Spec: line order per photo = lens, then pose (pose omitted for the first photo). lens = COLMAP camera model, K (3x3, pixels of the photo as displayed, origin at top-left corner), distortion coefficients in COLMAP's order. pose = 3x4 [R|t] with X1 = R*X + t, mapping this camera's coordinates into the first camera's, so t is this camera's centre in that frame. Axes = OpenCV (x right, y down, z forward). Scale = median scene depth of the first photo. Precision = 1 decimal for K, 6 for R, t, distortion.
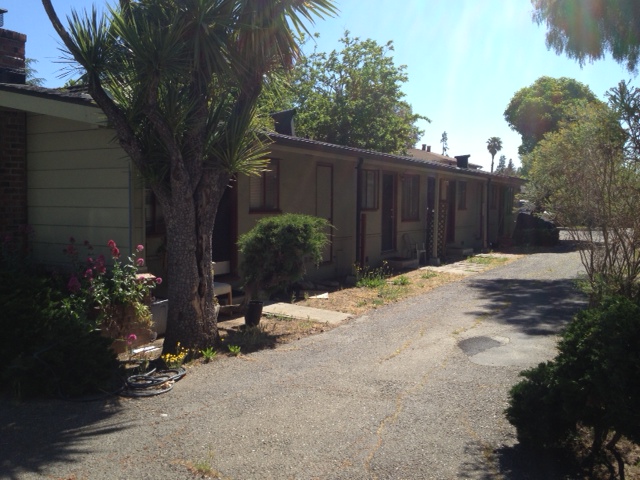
lens RADIAL K [[600.1, 0, 322.3], [0, 600.1, 237.8], [0, 0, 1]] dist [0.192346, -0.444594]
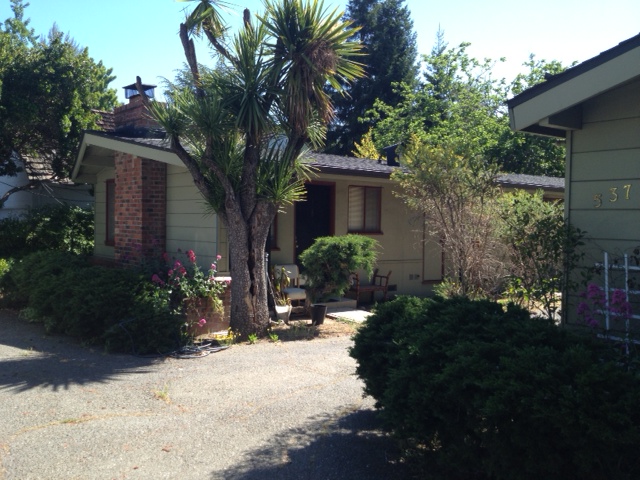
lens RADIAL K [[600.1, 0, 322.3], [0, 600.1, 237.8], [0, 0, 1]] dist [0.192346, -0.444594]
pose [[0.929936, 0.019202, -0.367220, 0.363295], [-0.032844, 0.998982, -0.030936, 0.006138], [0.366252, 0.040829, 0.929620, -0.152334]]
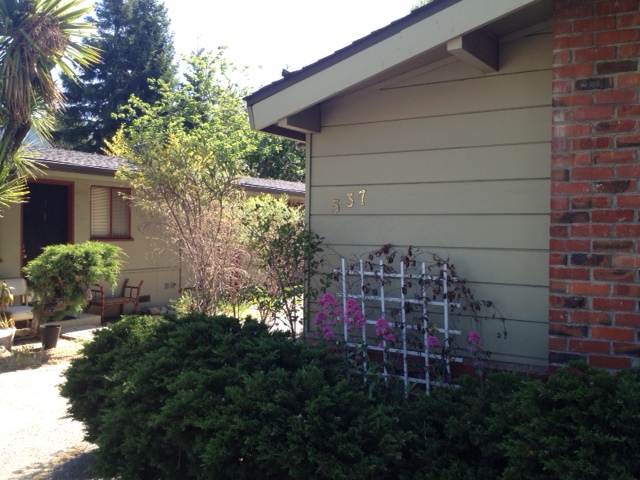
lens RADIAL K [[602.0, 0, 320.0], [0, 602.0, 240.0], [0, 0, 1]] dist [0.222041, -0.437401]
pose [[0.999995, 0.003032, -0.000987, 0.378495], [-0.003069, 0.999171, -0.040597, -0.000598], [0.000864, 0.040600, 0.999175, -0.083015]]
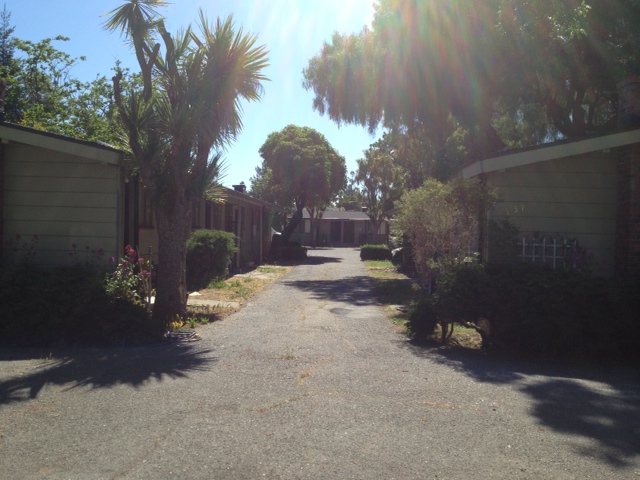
lens RADIAL K [[600.1, 0, 322.3], [0, 600.1, 237.8], [0, 0, 1]] dist [0.192346, -0.444594]
pose [[0.890598, 0.009439, 0.454693, -0.479224], [0.007248, 0.999363, -0.034944, 0.032519], [-0.454734, 0.034417, 0.889962, -0.380999]]
